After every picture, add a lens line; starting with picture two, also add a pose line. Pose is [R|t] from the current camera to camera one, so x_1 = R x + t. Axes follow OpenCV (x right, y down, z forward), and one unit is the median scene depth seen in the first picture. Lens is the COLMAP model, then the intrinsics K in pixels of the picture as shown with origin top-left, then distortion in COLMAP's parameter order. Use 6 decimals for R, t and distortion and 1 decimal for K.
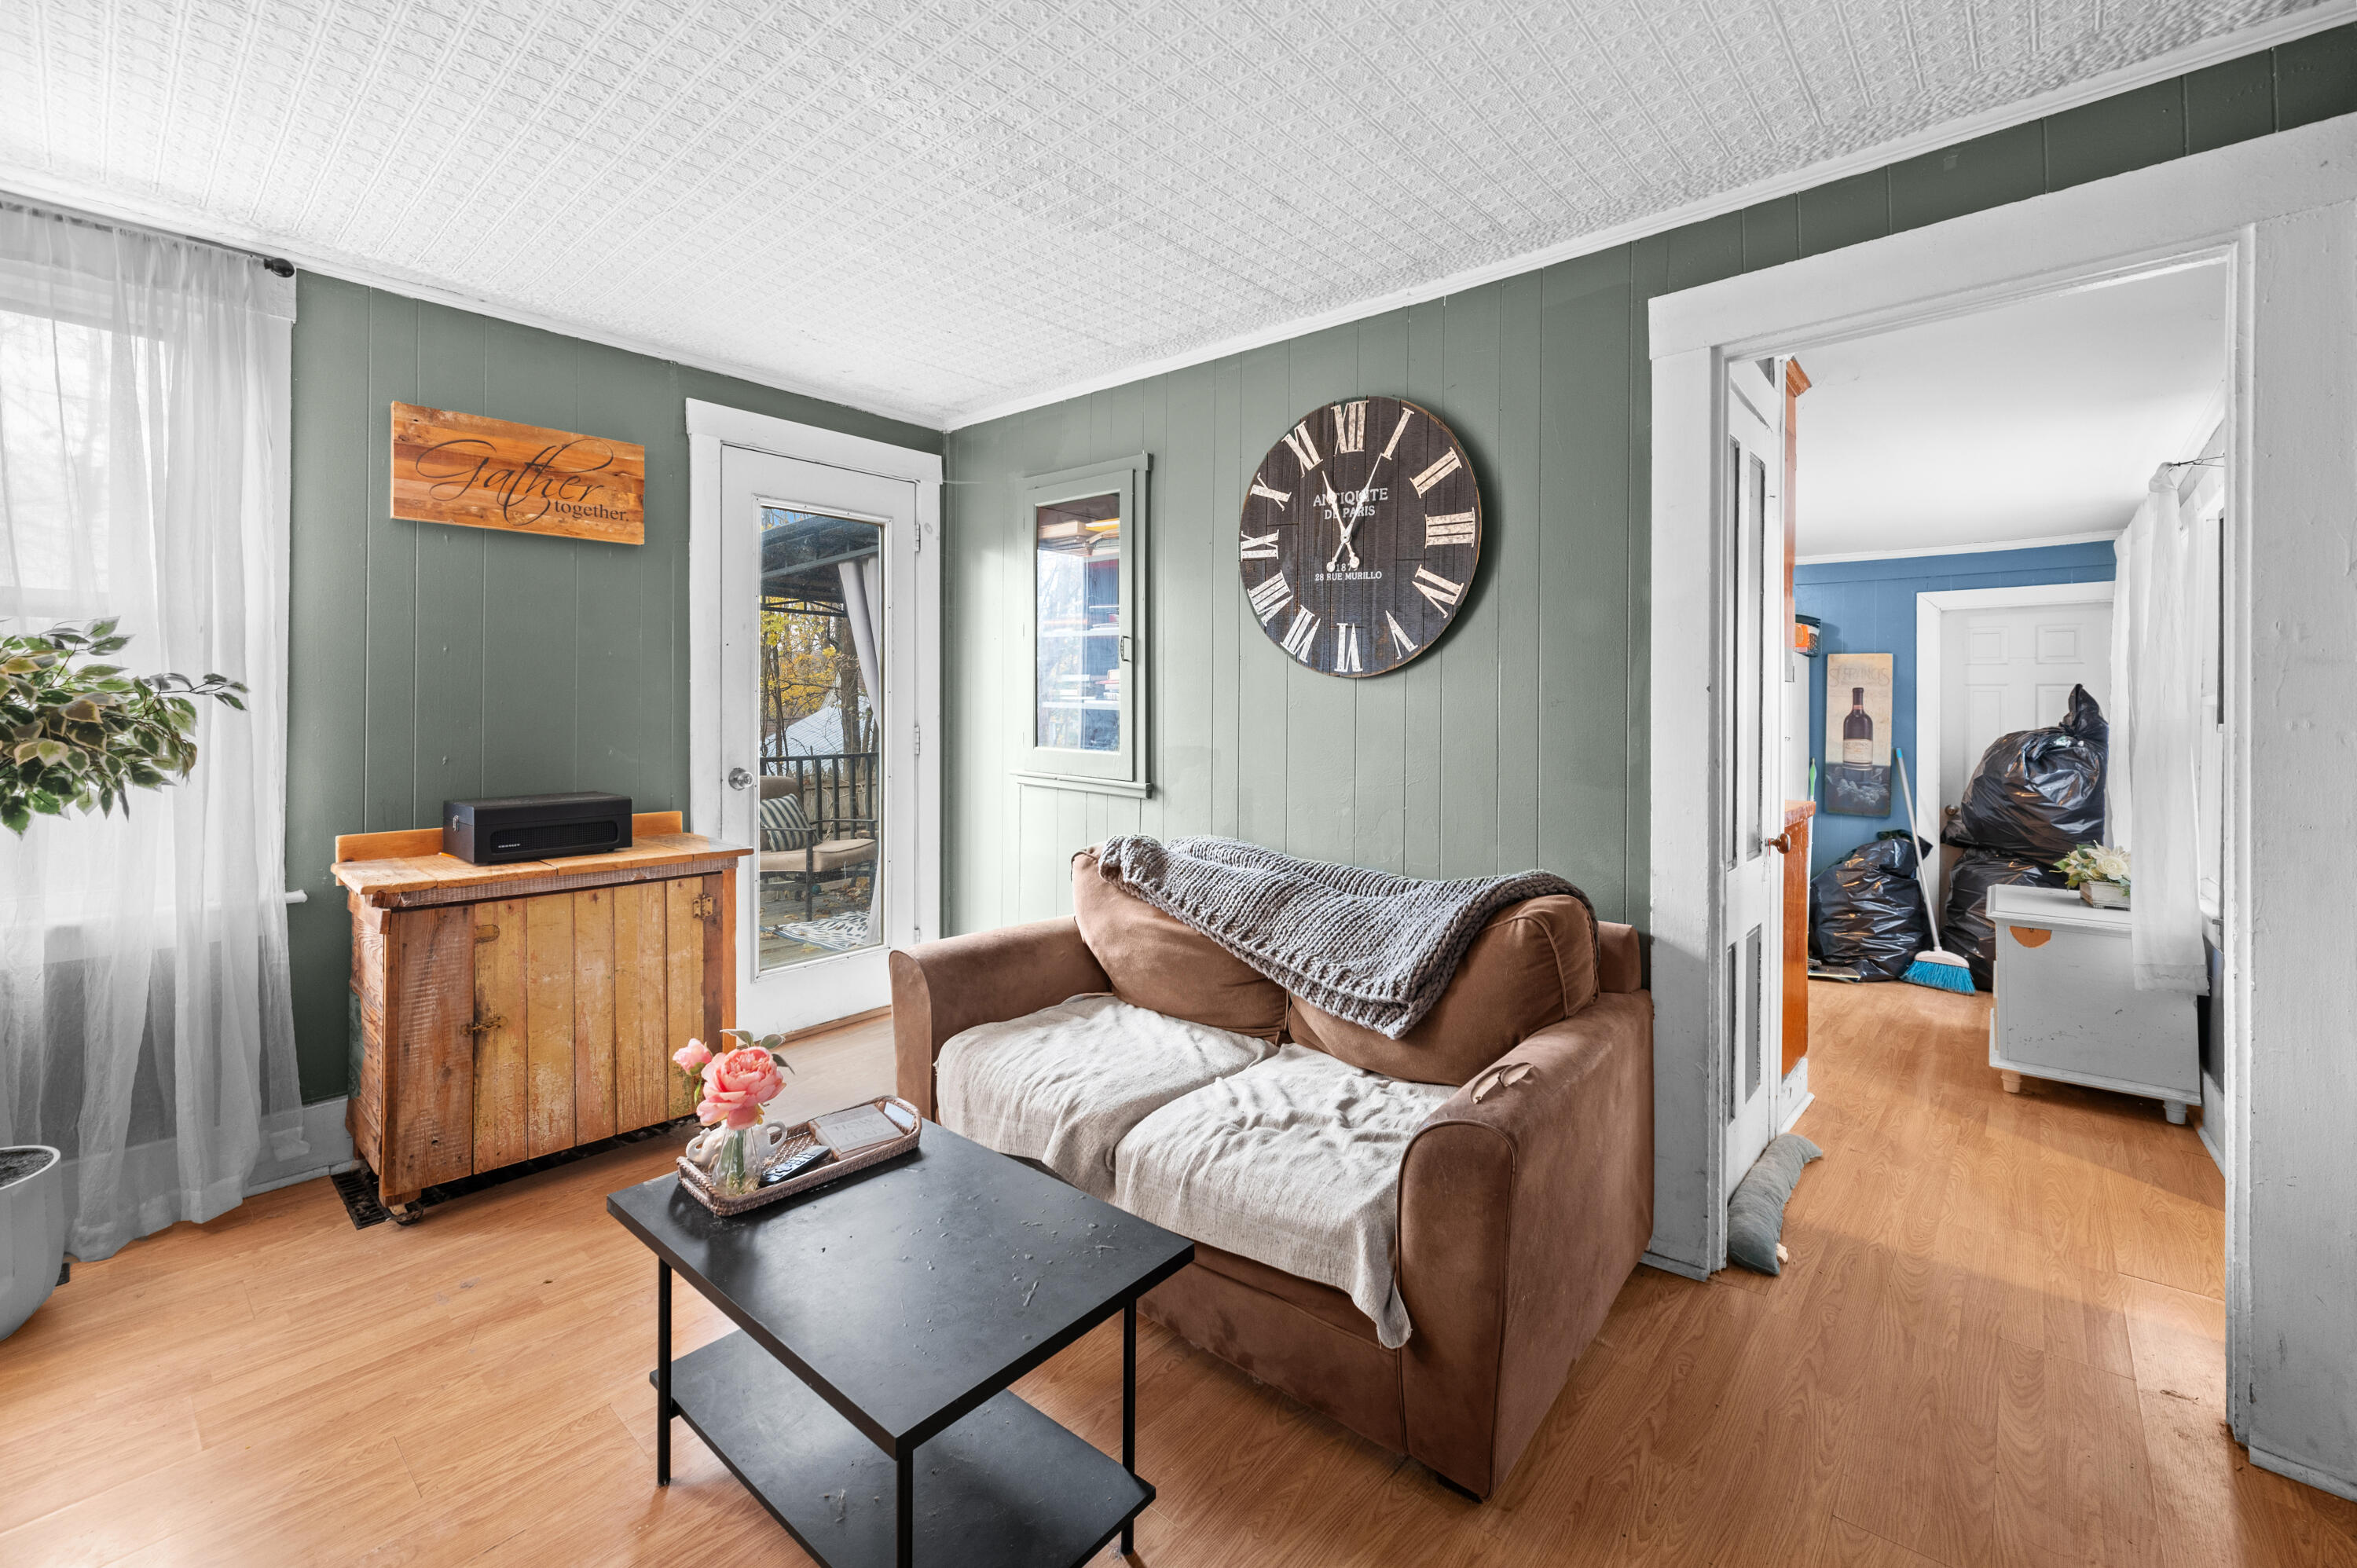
lens RADIAL K [[969.4, 0, 1163.3], [0, 969.4, 705.4], [0, 0, 1]] dist [-0.001239, -0.000248]
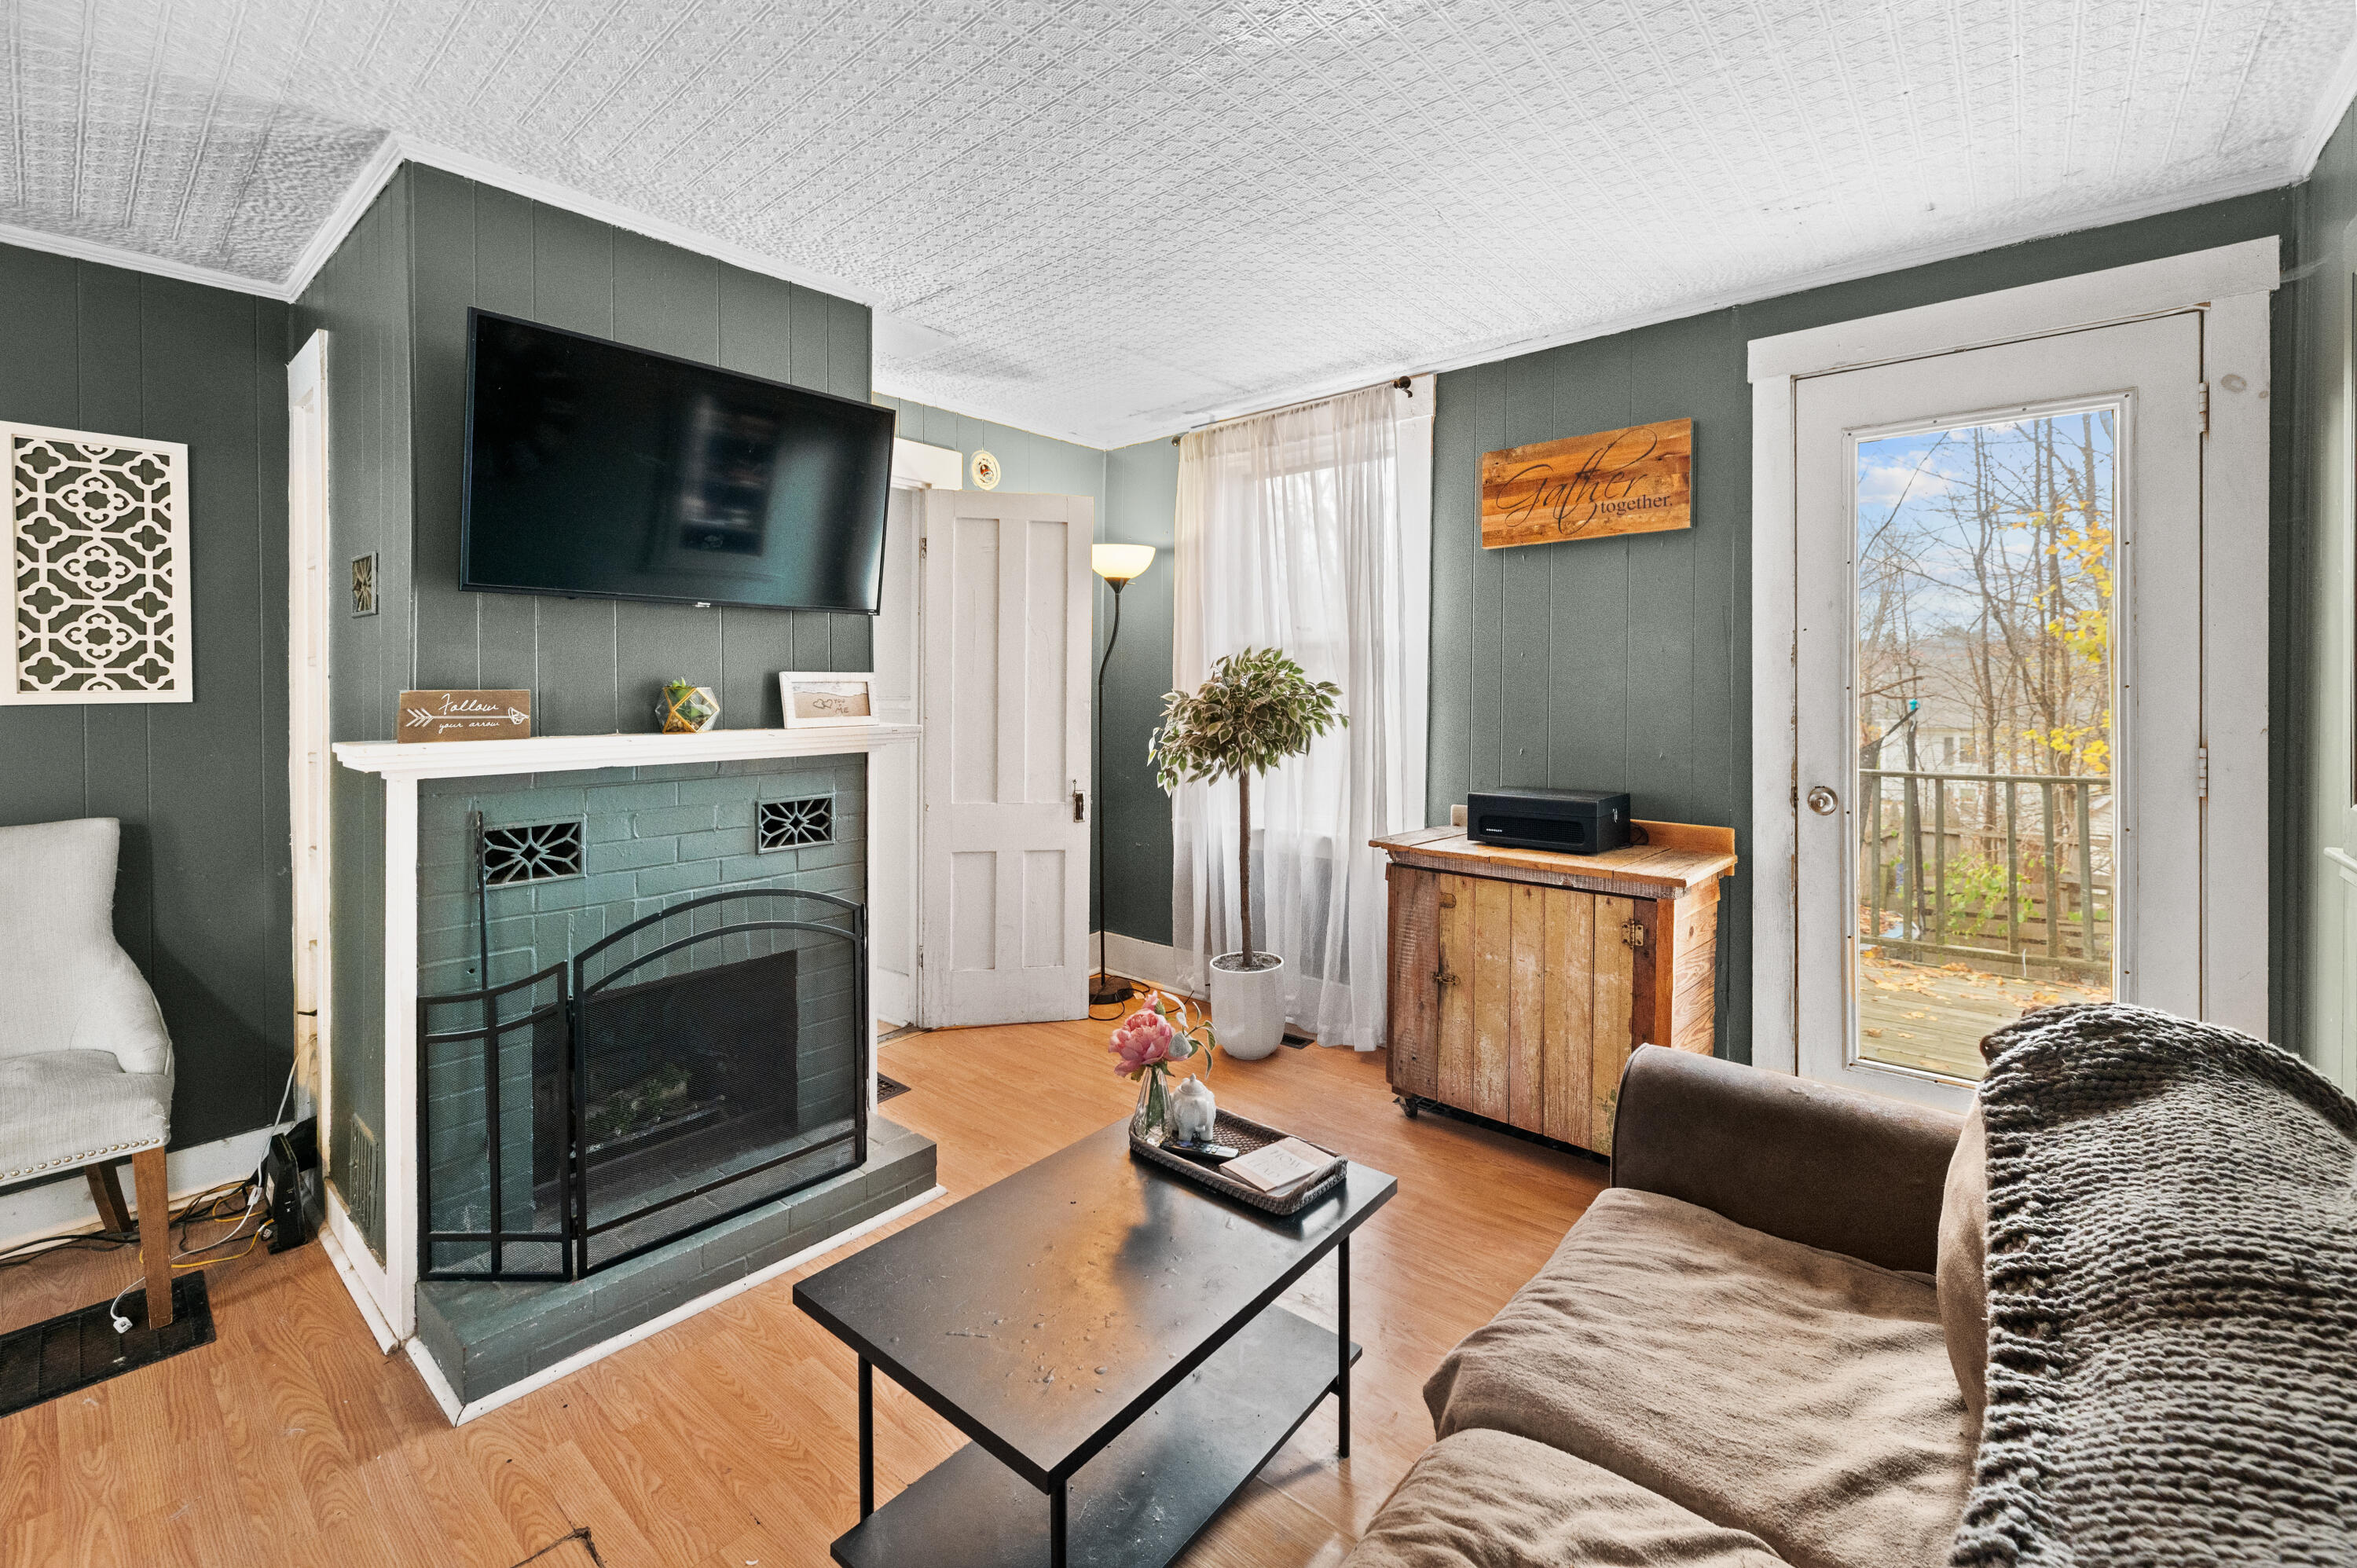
lens RADIAL K [[969.4, 0, 1195.3], [0, 969.4, 704.3], [0, 0, 1]] dist [-0.001239, -0.000248]
pose [[0.044596, 0.010573, -0.998949, 0.406728], [-0.002278, 0.999942, 0.010482, -0.010898], [0.999002, 0.001808, 0.044618, 0.584233]]
